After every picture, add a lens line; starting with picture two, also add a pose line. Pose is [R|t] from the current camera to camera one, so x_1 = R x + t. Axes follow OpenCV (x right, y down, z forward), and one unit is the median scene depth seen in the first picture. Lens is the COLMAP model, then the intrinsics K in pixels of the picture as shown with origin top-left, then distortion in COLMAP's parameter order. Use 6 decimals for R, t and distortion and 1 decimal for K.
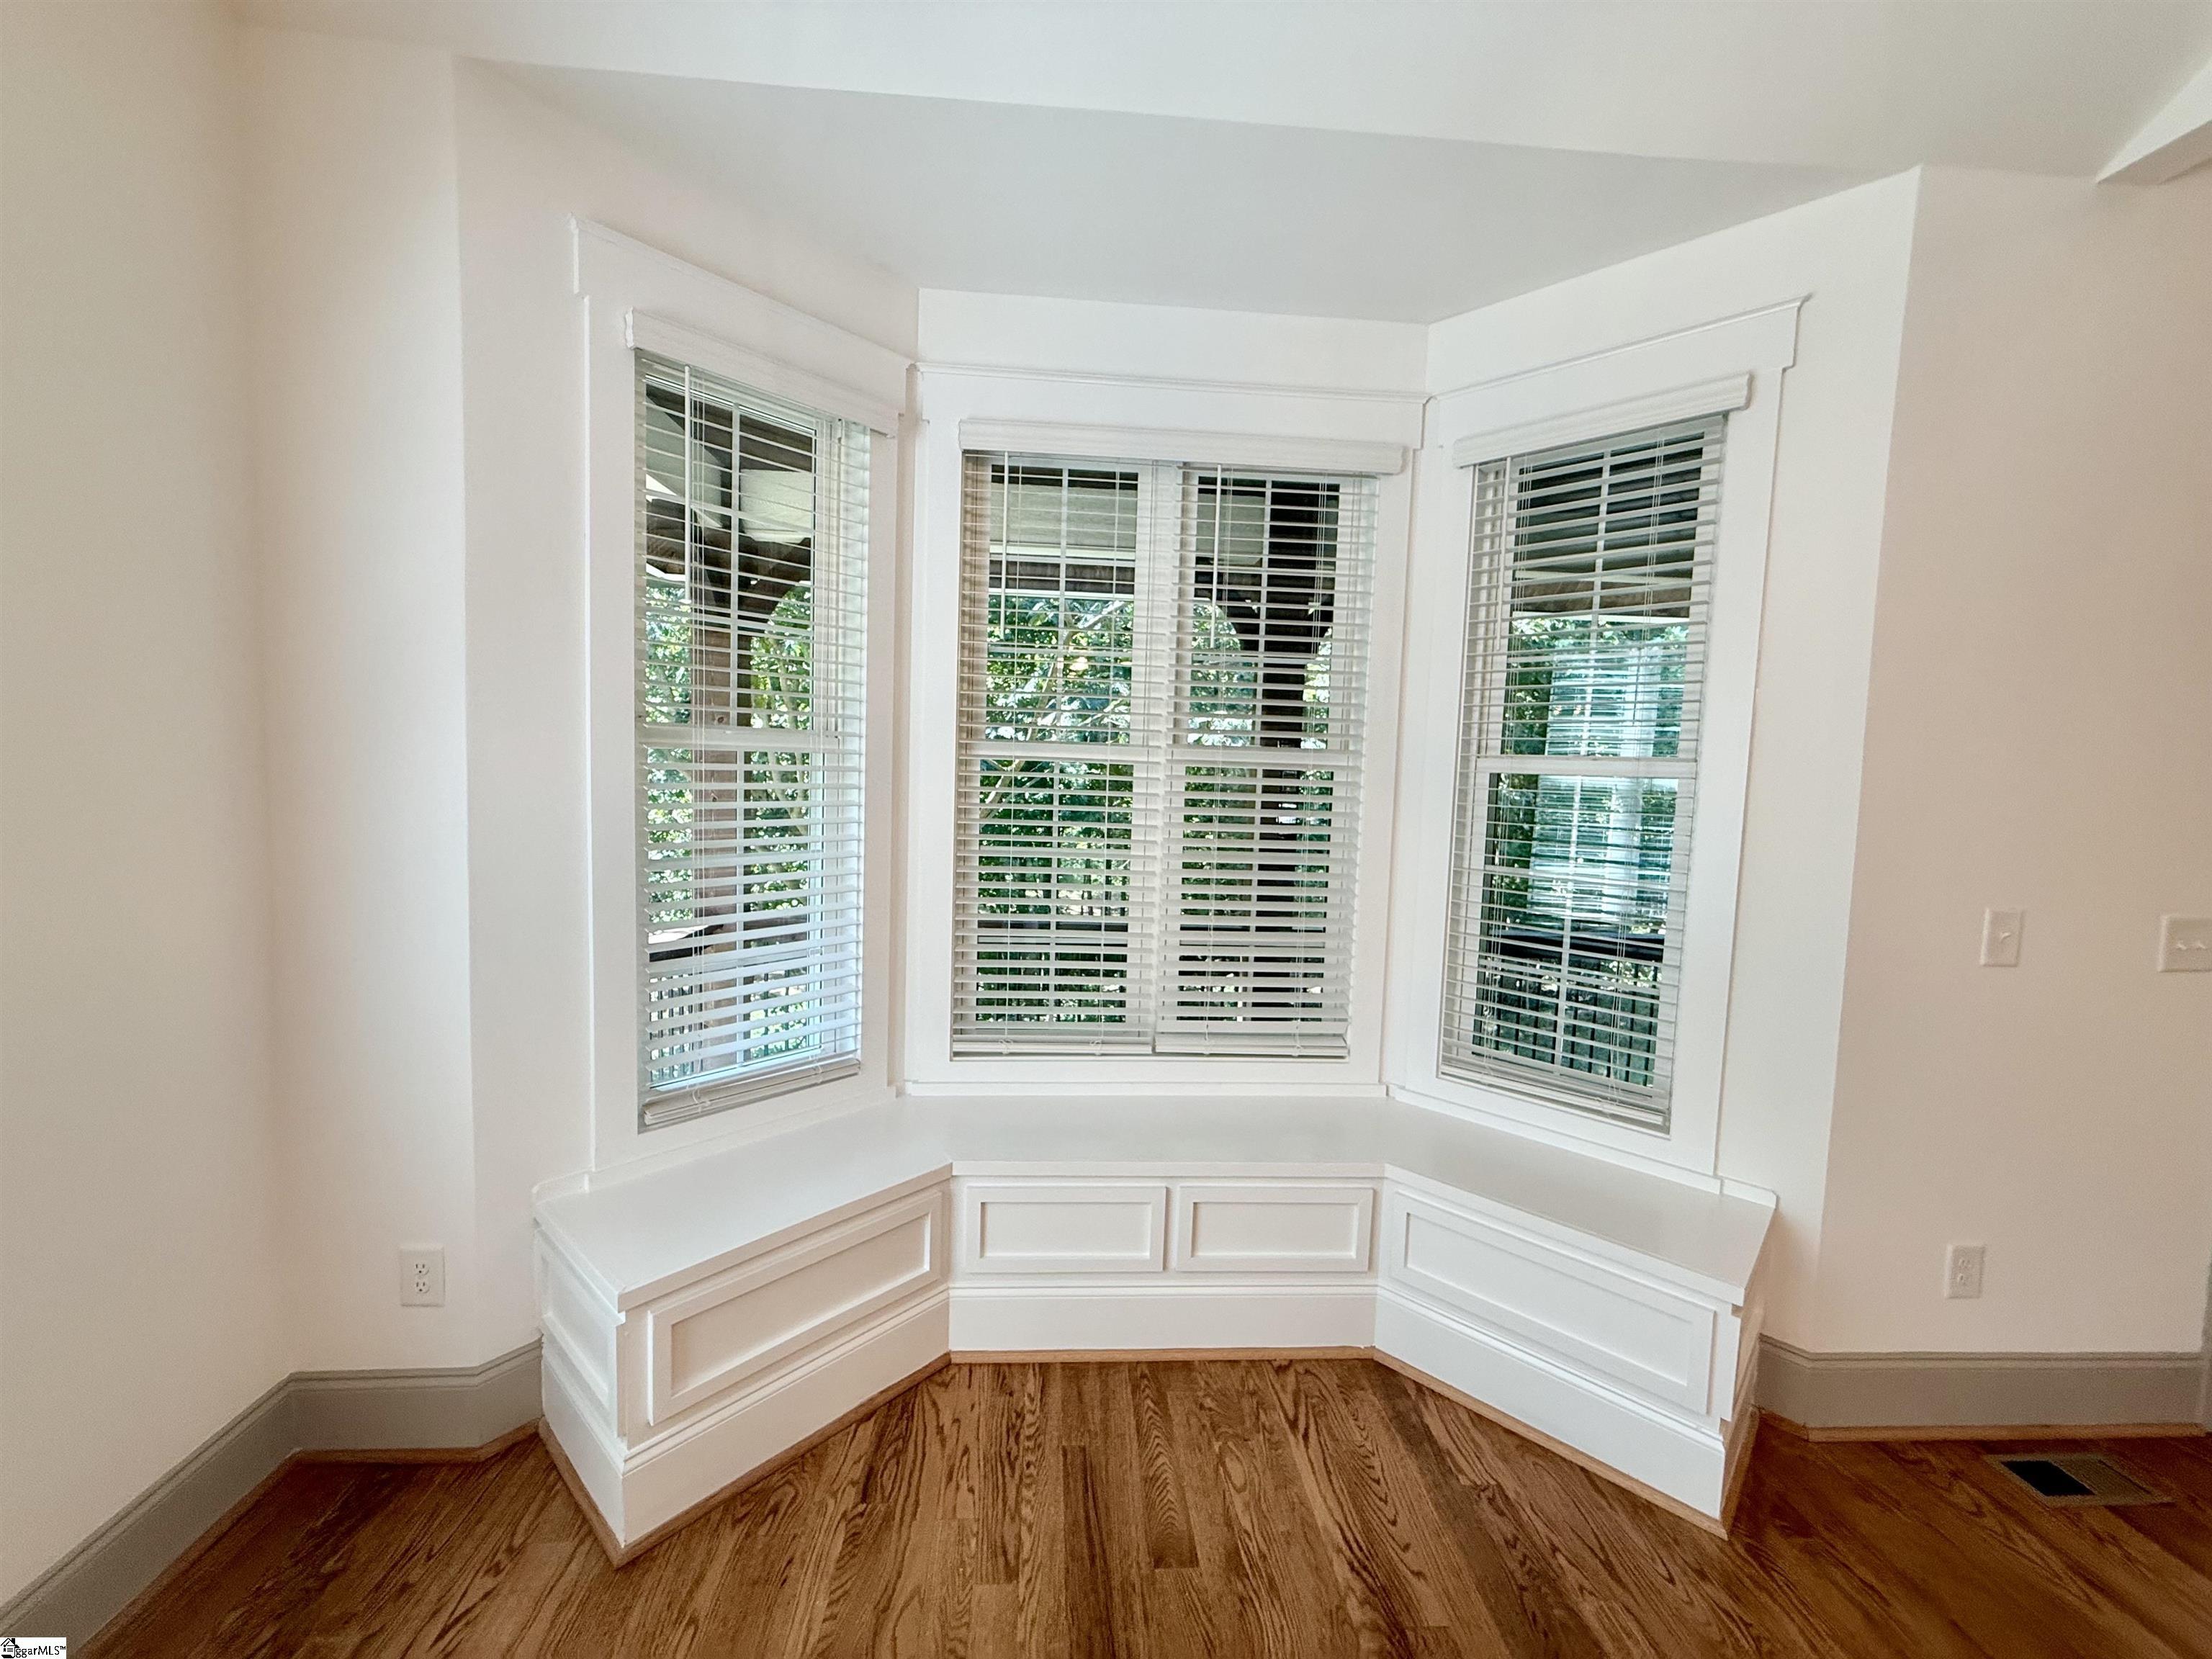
lens RADIAL K [[883.2, 0, 1098.3], [0, 883.2, 832.5], [0, 0, 1]] dist [-0.000916, 0.000354]
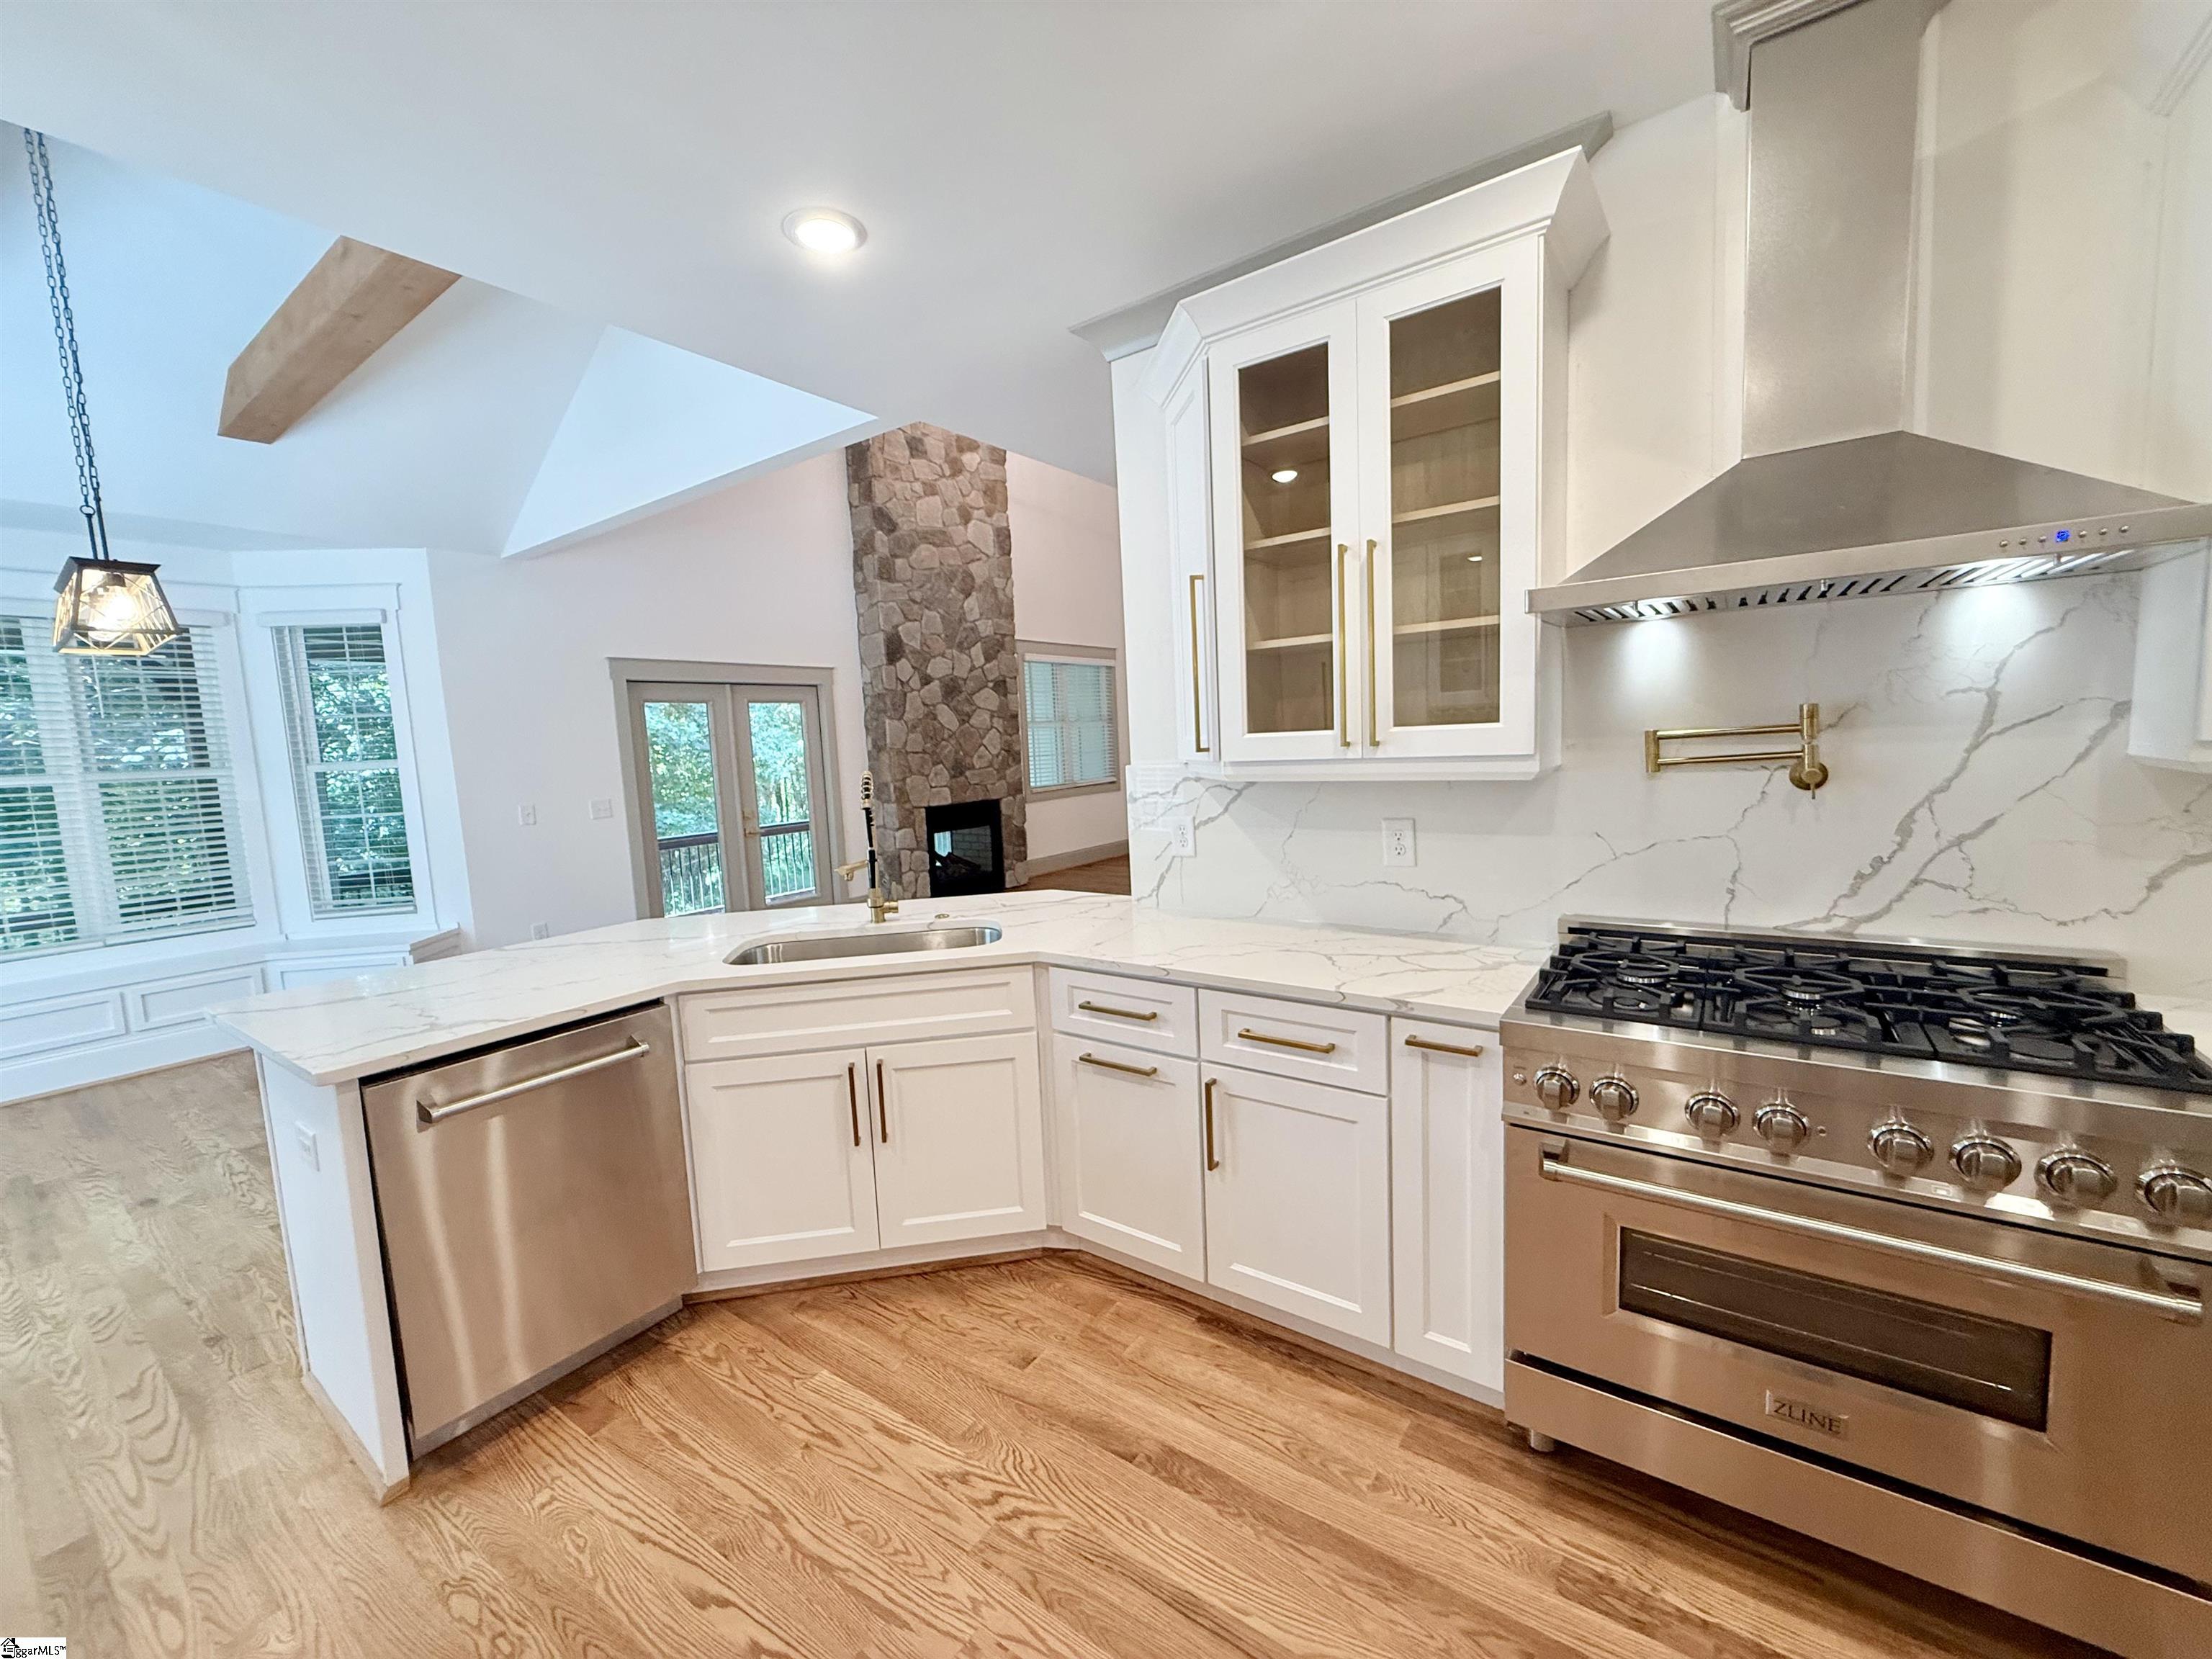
lens RADIAL K [[883.2, 0, 1099.5], [0, 883.2, 831.9], [0, 0, 1]] dist [-0.000916, 0.000354]
pose [[0.631960, -0.142574, 0.761773, 0.007384], [0.125874, 0.988764, 0.080634, 0.161269], [-0.764710, 0.044930, 0.642806, -2.062202]]
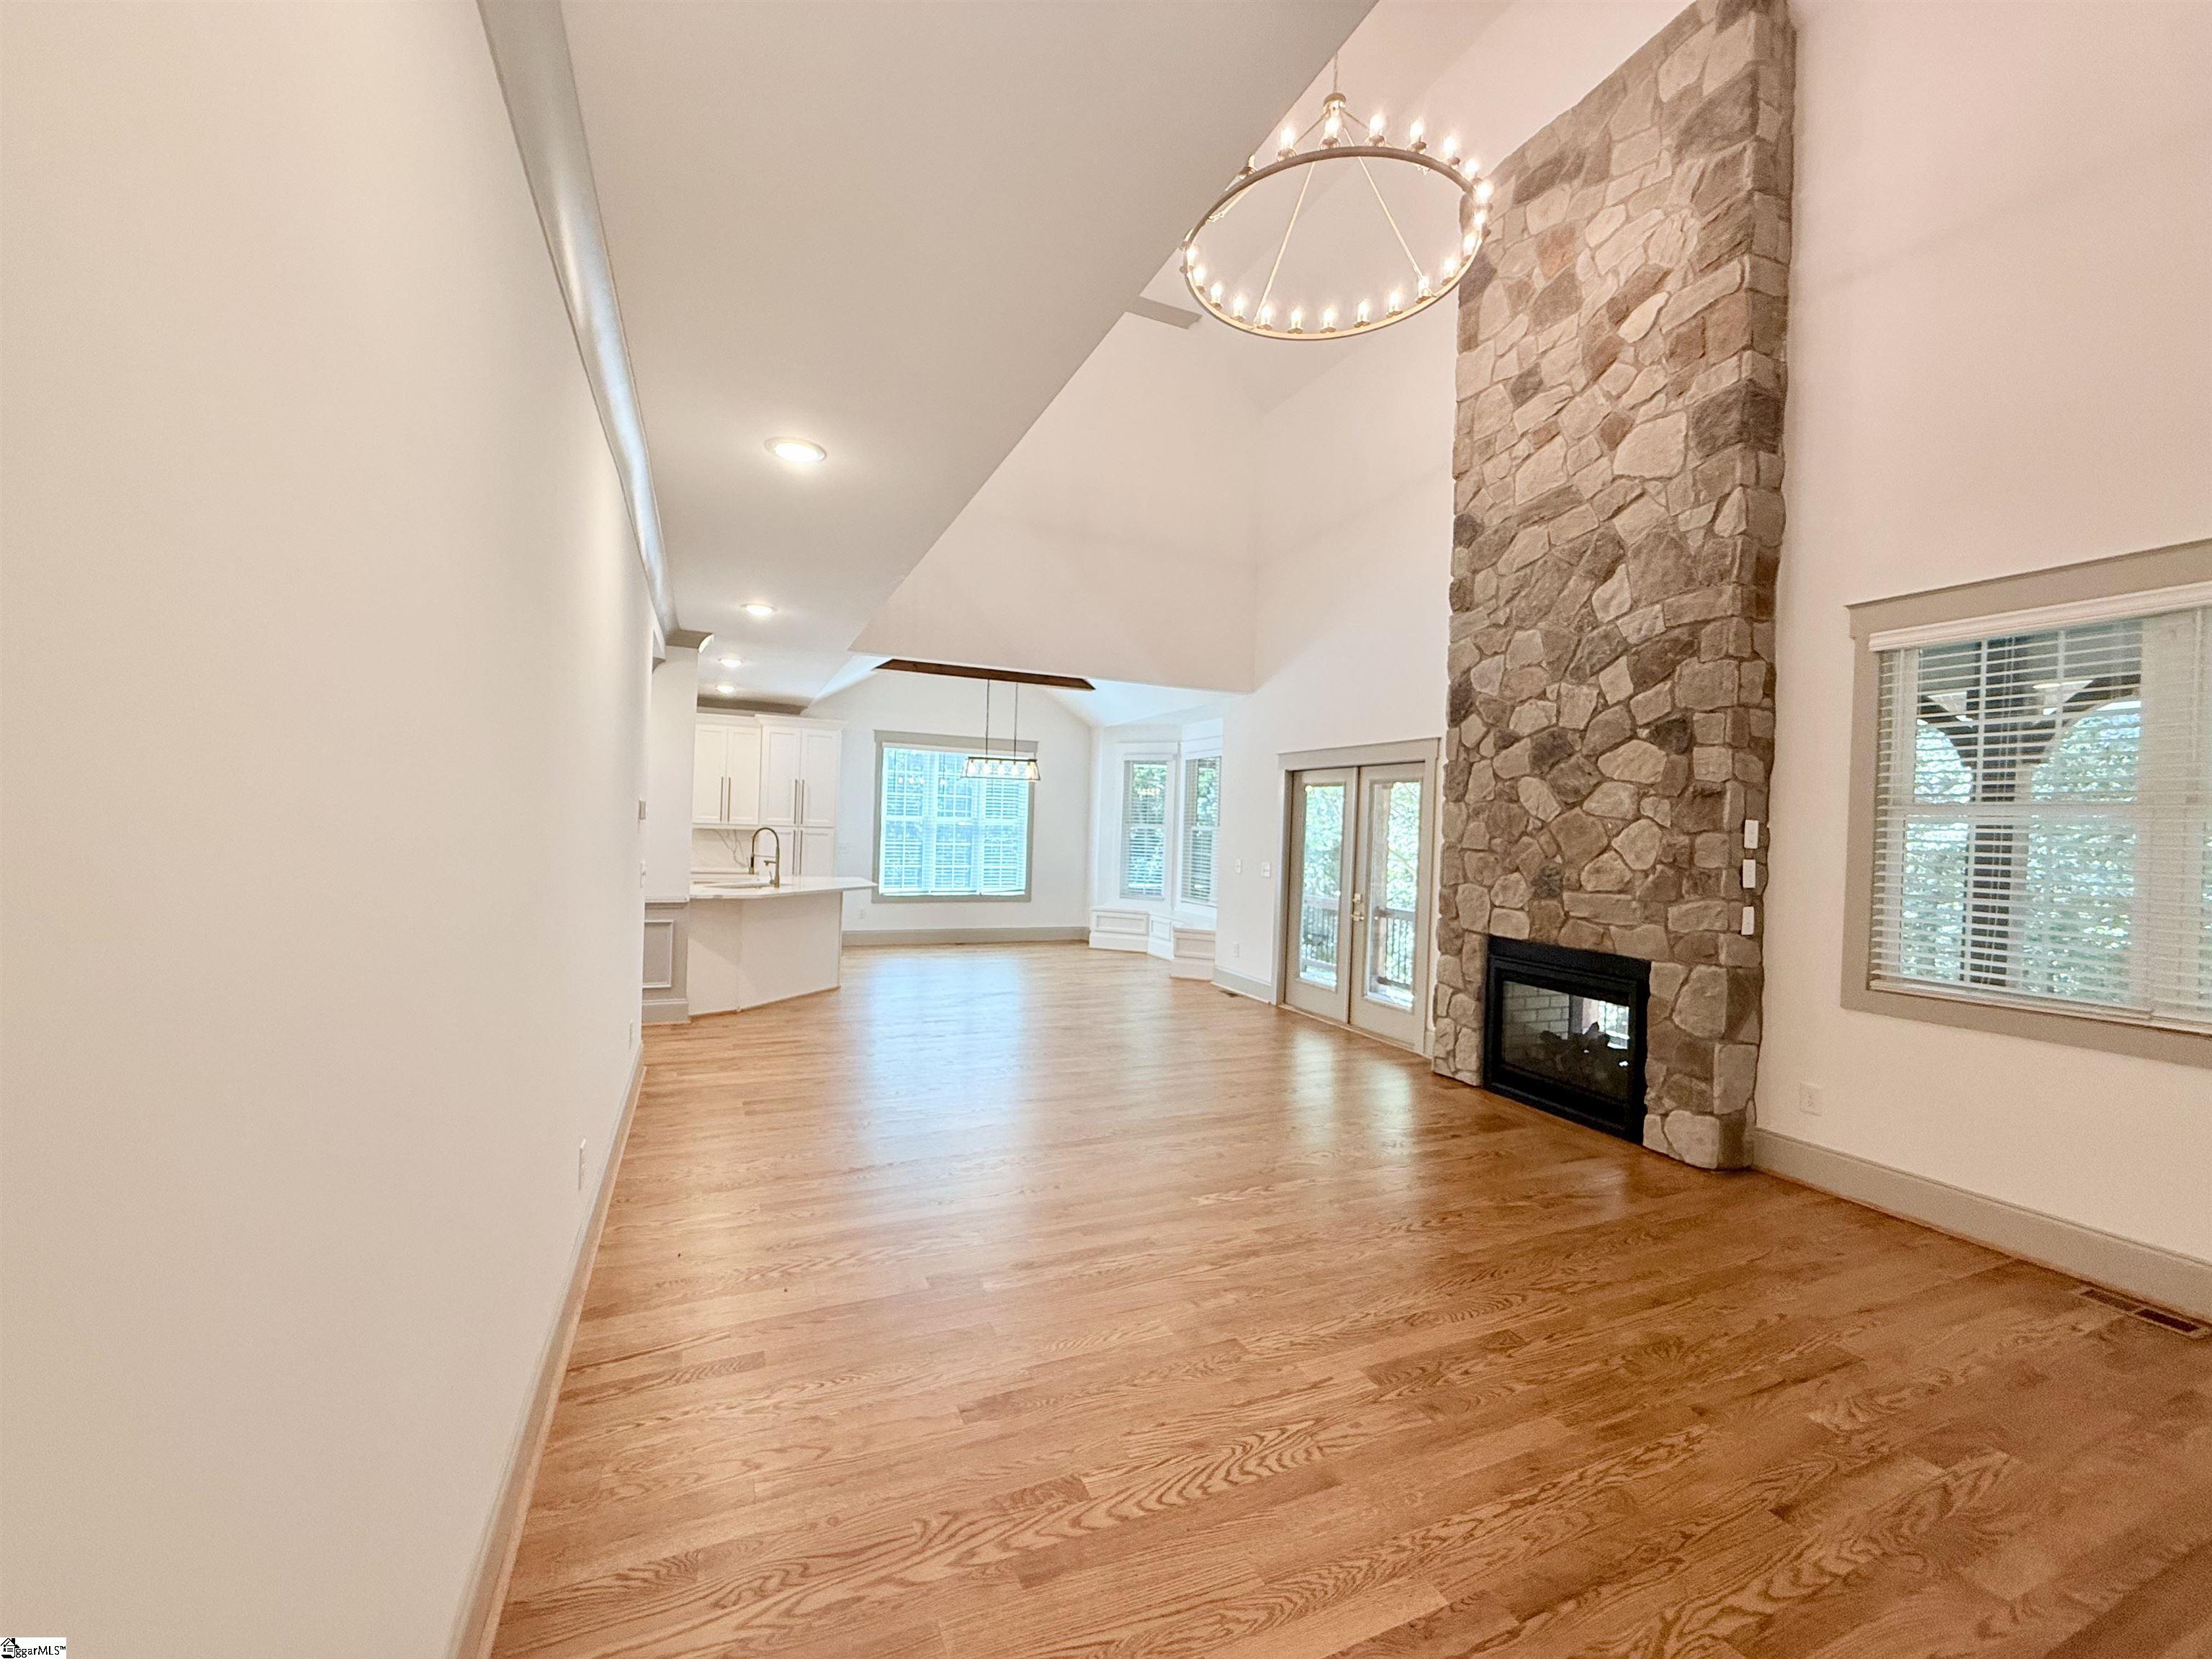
lens RADIAL K [[883.2, 0, 1100.9], [0, 883.2, 828.0], [0, 0, 1]] dist [-0.000916, 0.000354]
pose [[0.348405, -0.018757, -0.937157, 4.316863], [-0.090150, 0.994495, -0.053419, 0.201066], [0.932999, 0.103096, 0.344796, -0.982098]]
